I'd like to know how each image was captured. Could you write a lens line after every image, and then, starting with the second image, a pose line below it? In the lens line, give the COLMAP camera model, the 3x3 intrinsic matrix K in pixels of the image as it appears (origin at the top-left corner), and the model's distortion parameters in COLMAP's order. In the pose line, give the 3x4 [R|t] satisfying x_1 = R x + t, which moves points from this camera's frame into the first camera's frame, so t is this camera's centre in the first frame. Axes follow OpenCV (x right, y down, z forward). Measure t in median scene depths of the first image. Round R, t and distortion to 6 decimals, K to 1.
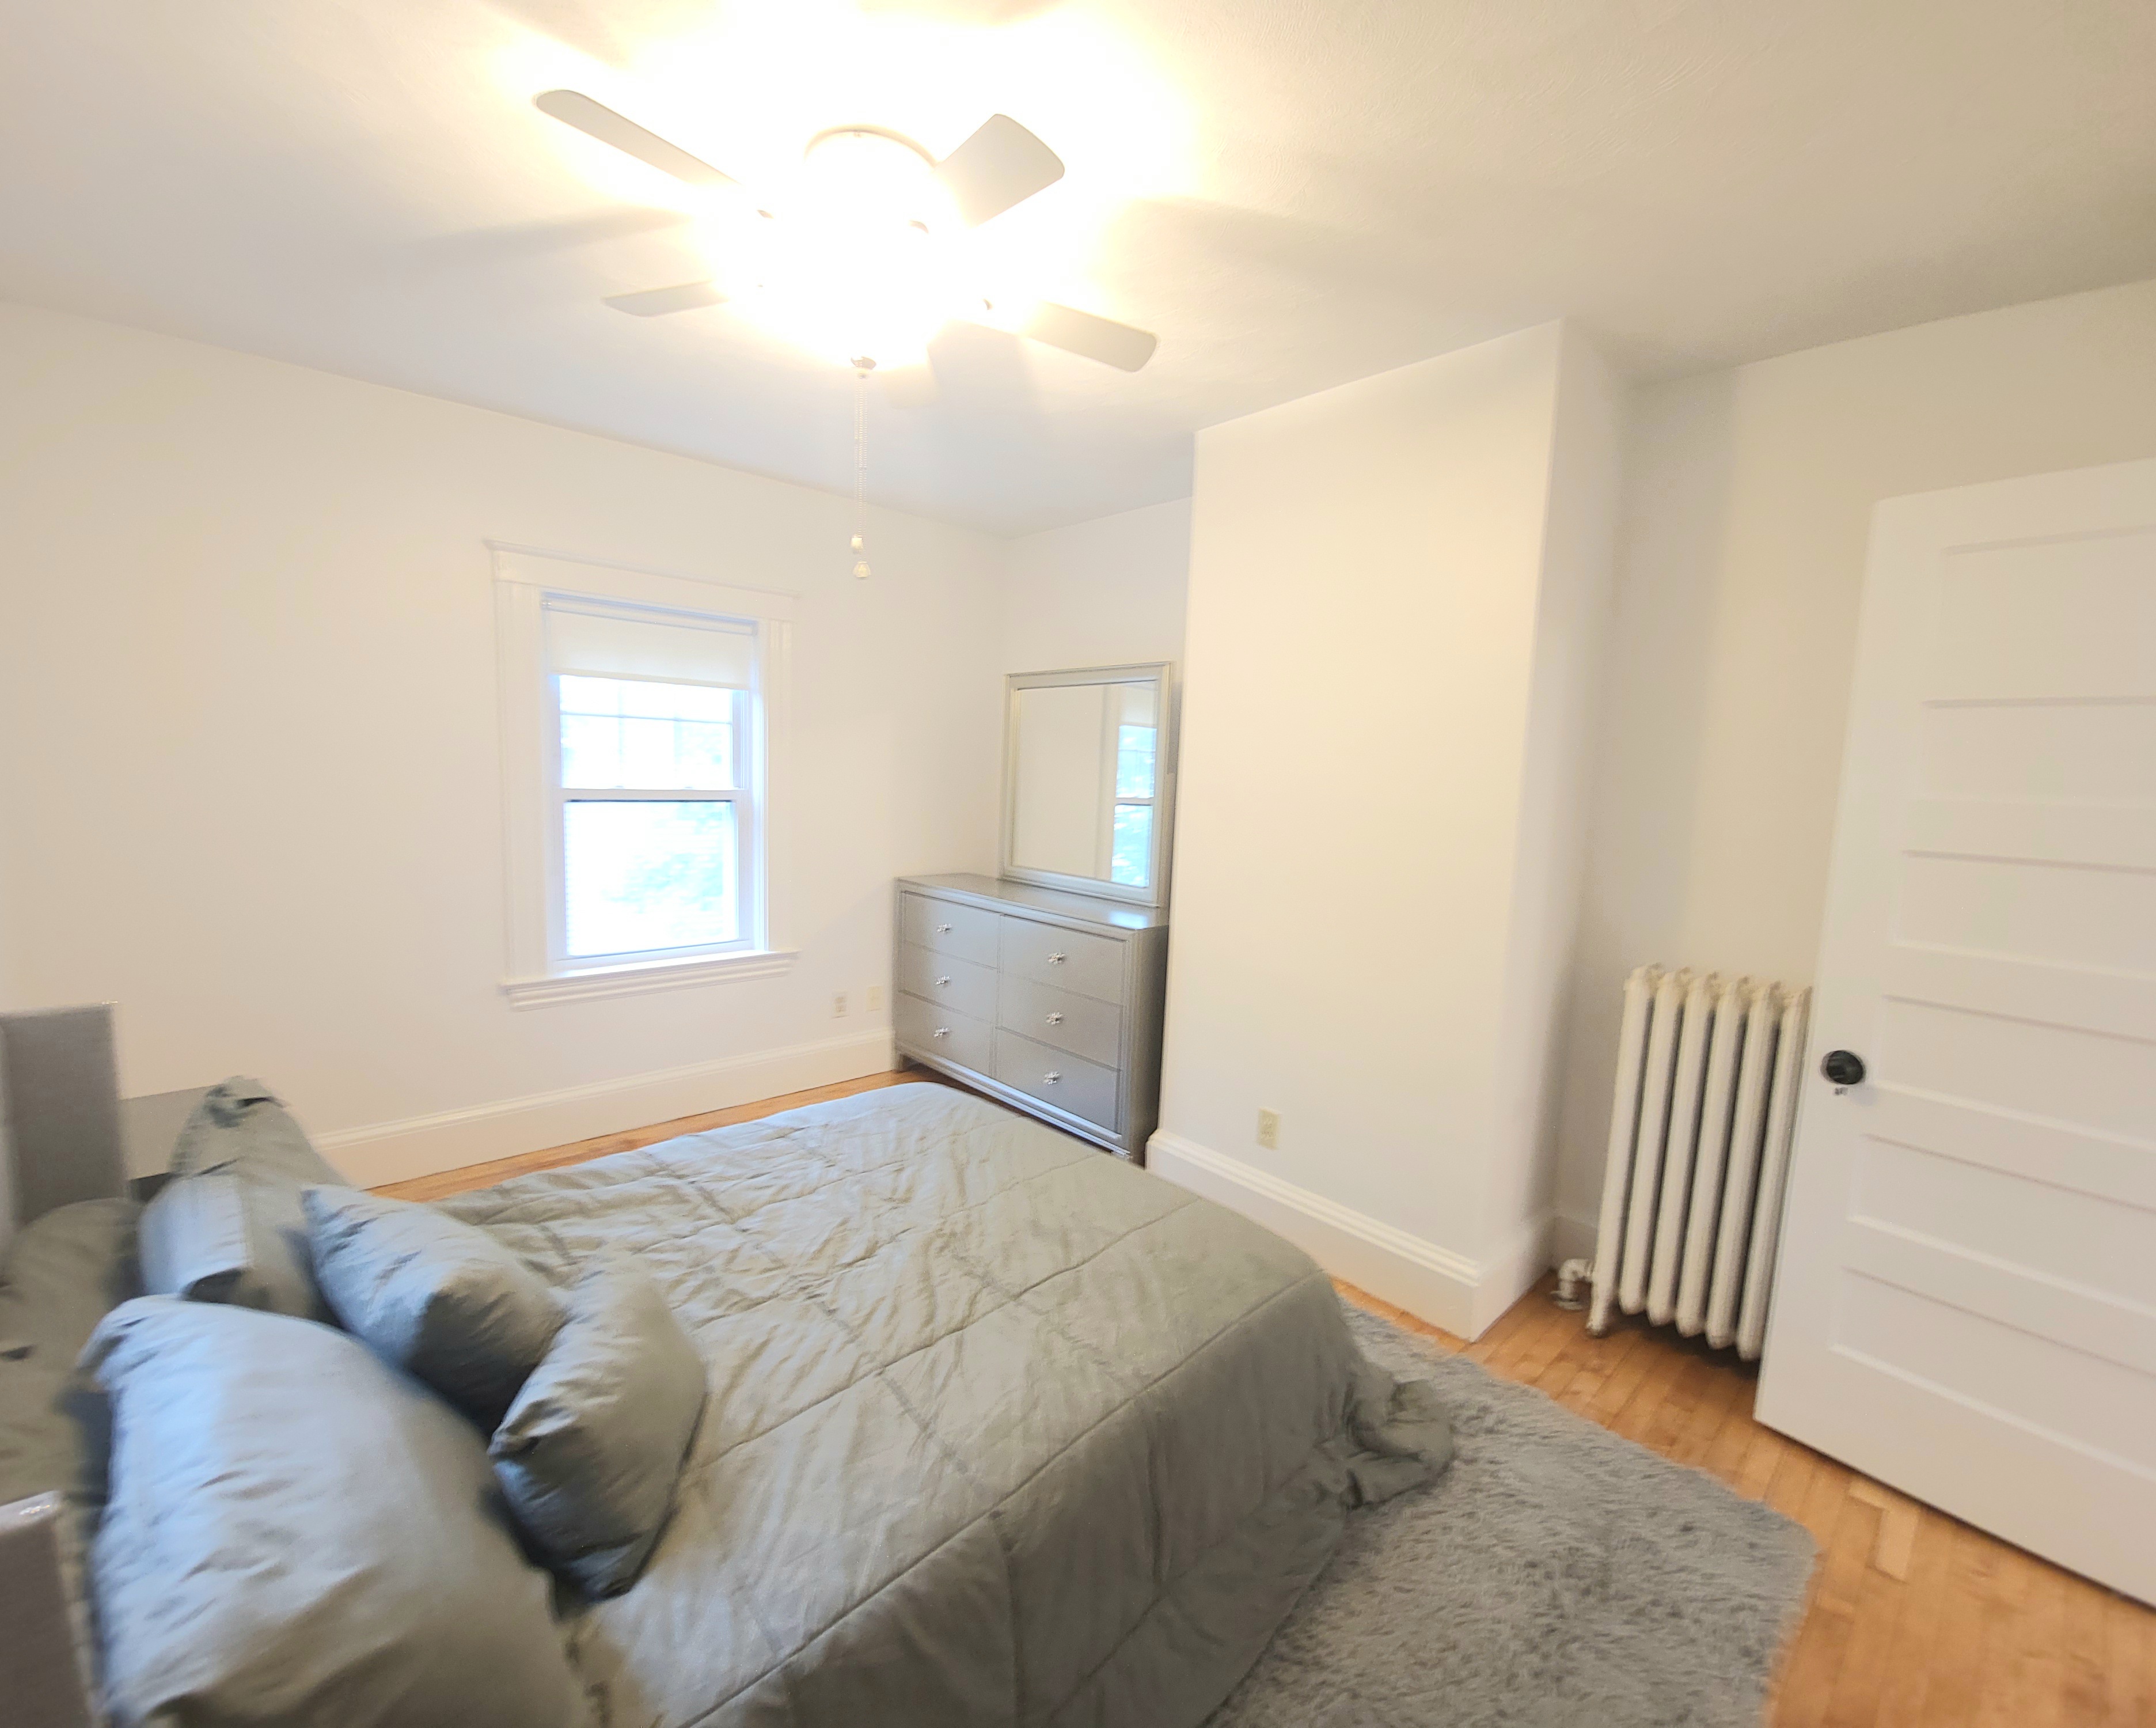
lens RADIAL K [[914.1, 0, 1058.8], [0, 914.1, 866.9], [0, 0, 1]] dist [-0.005788, -0.008509]
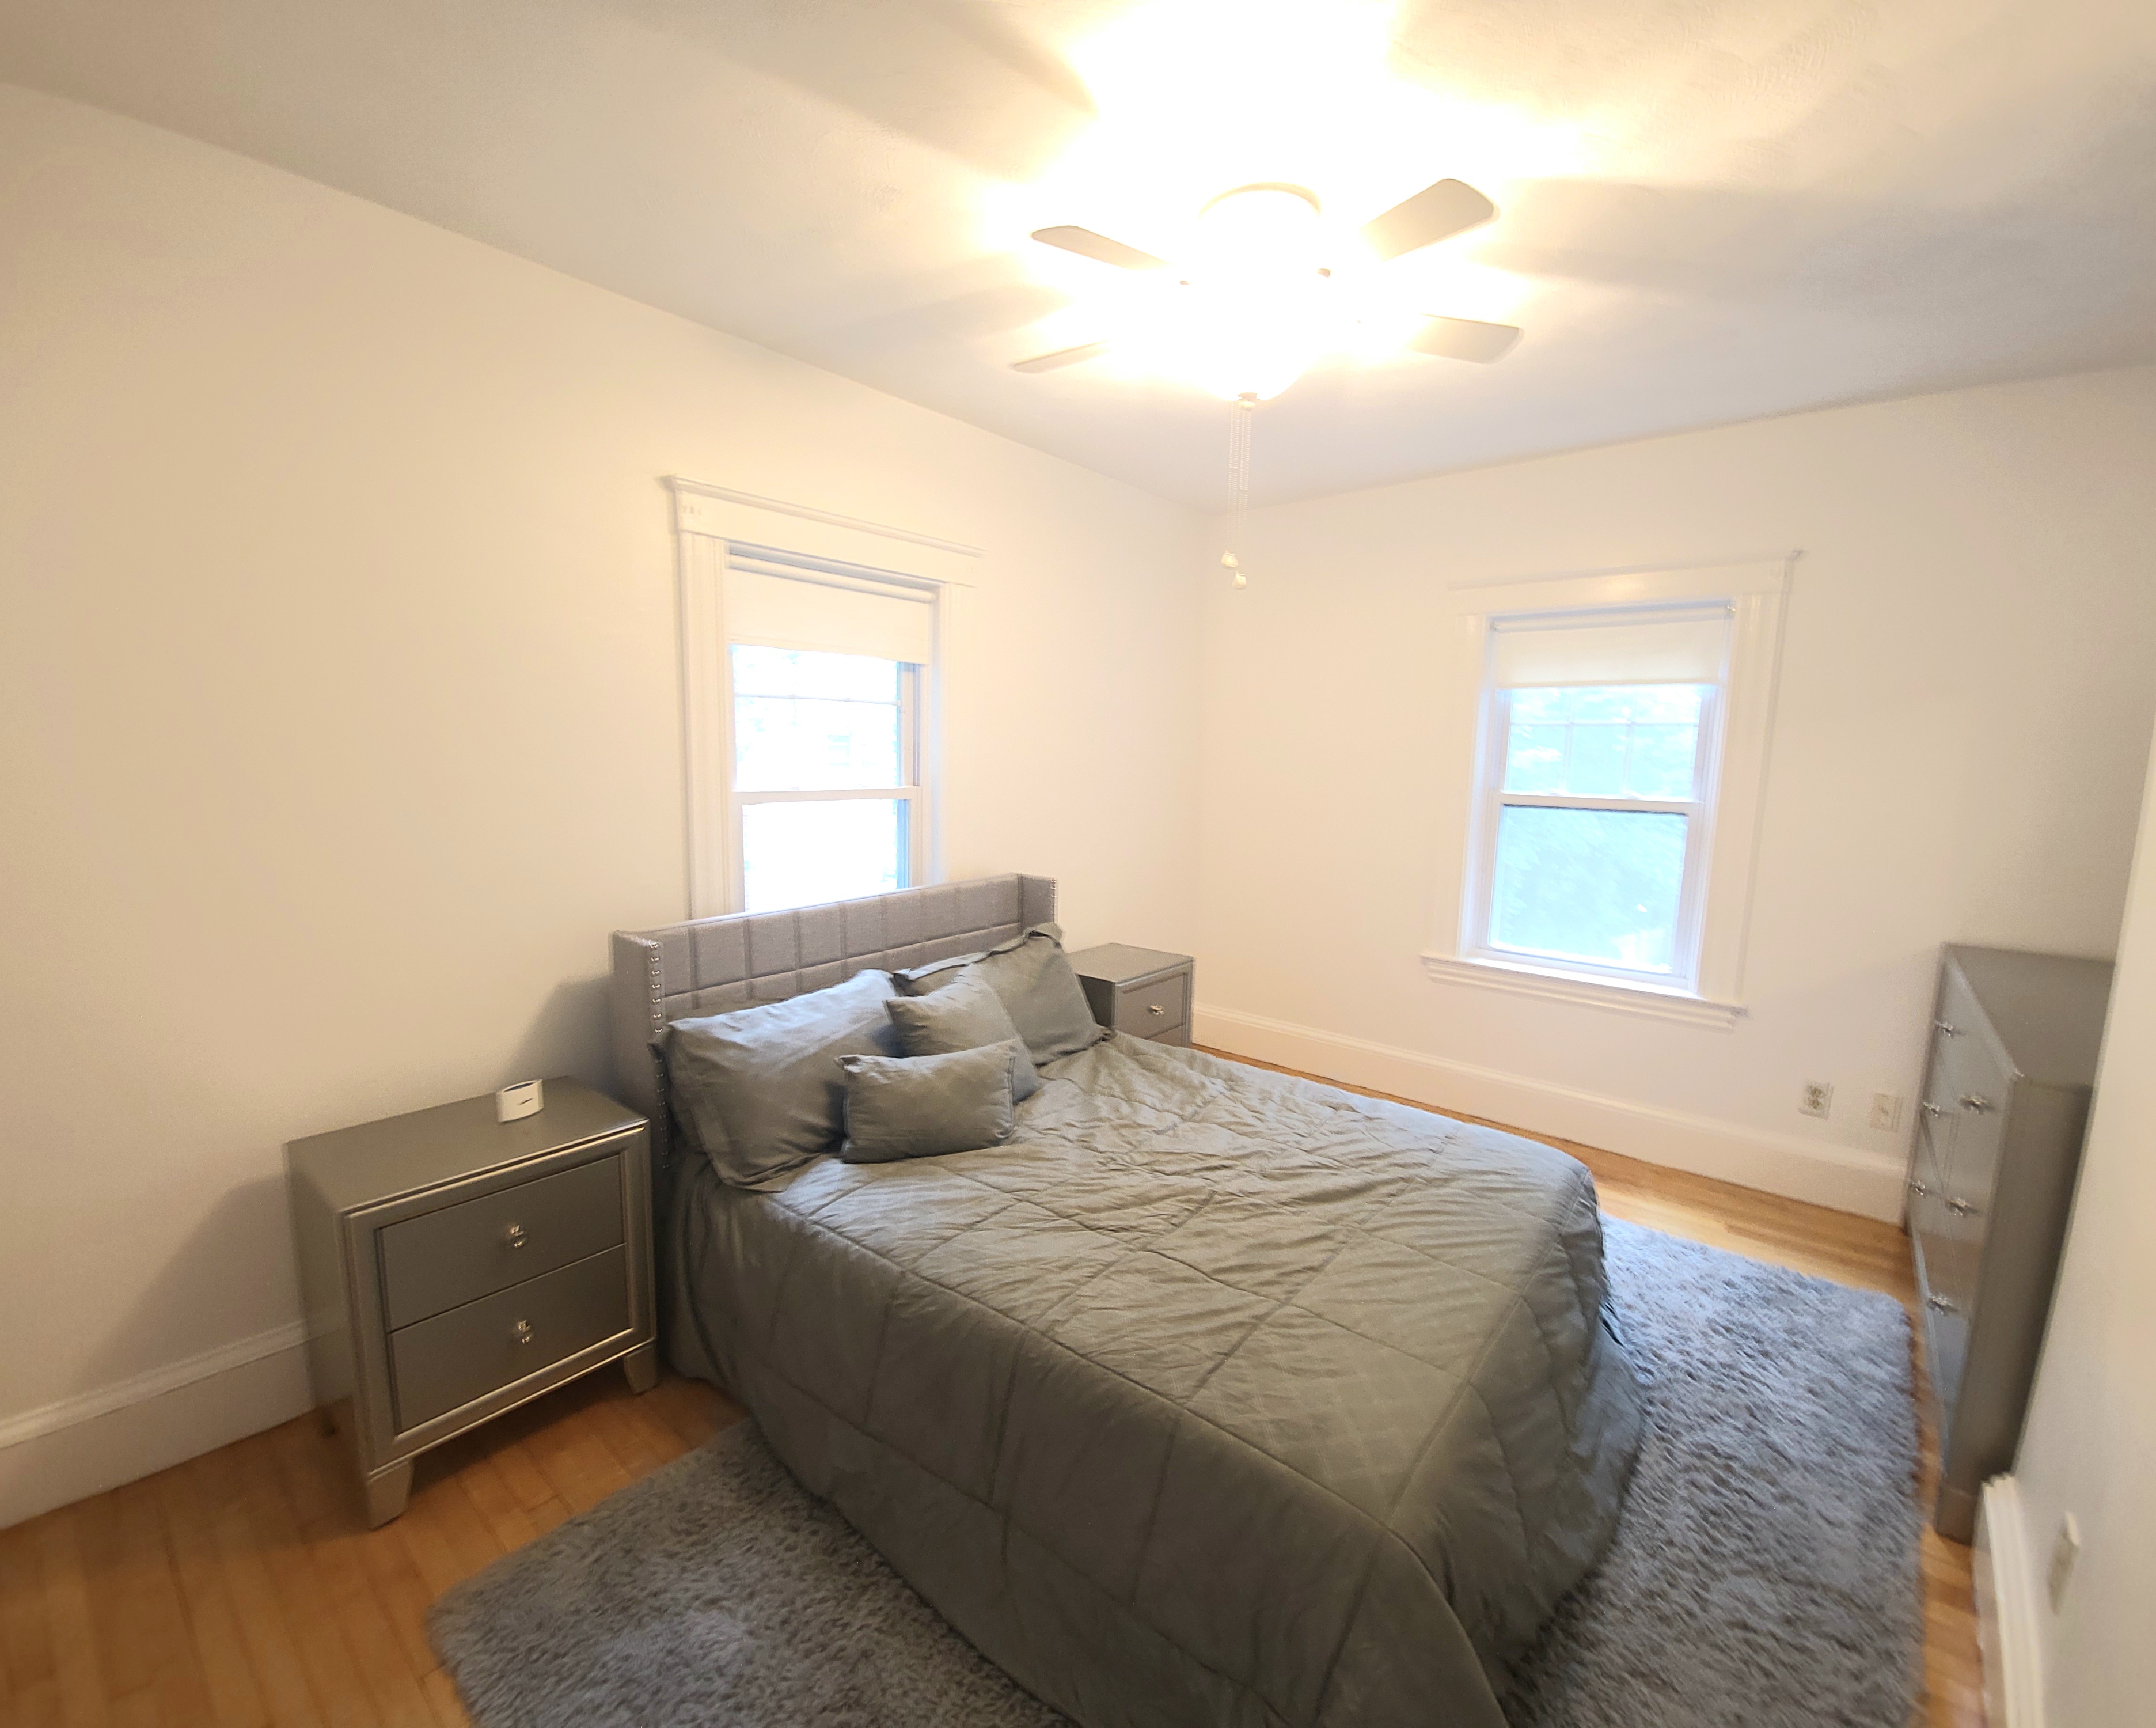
lens RADIAL K [[914.1, 0, 1086.5], [0, 914.1, 863.2], [0, 0, 1]] dist [-0.005788, -0.008509]
pose [[0.132146, 0.088455, -0.987276, 0.863506], [-0.125241, 0.989518, 0.071893, -0.034941], [0.983286, 0.114147, 0.141839, 0.666013]]
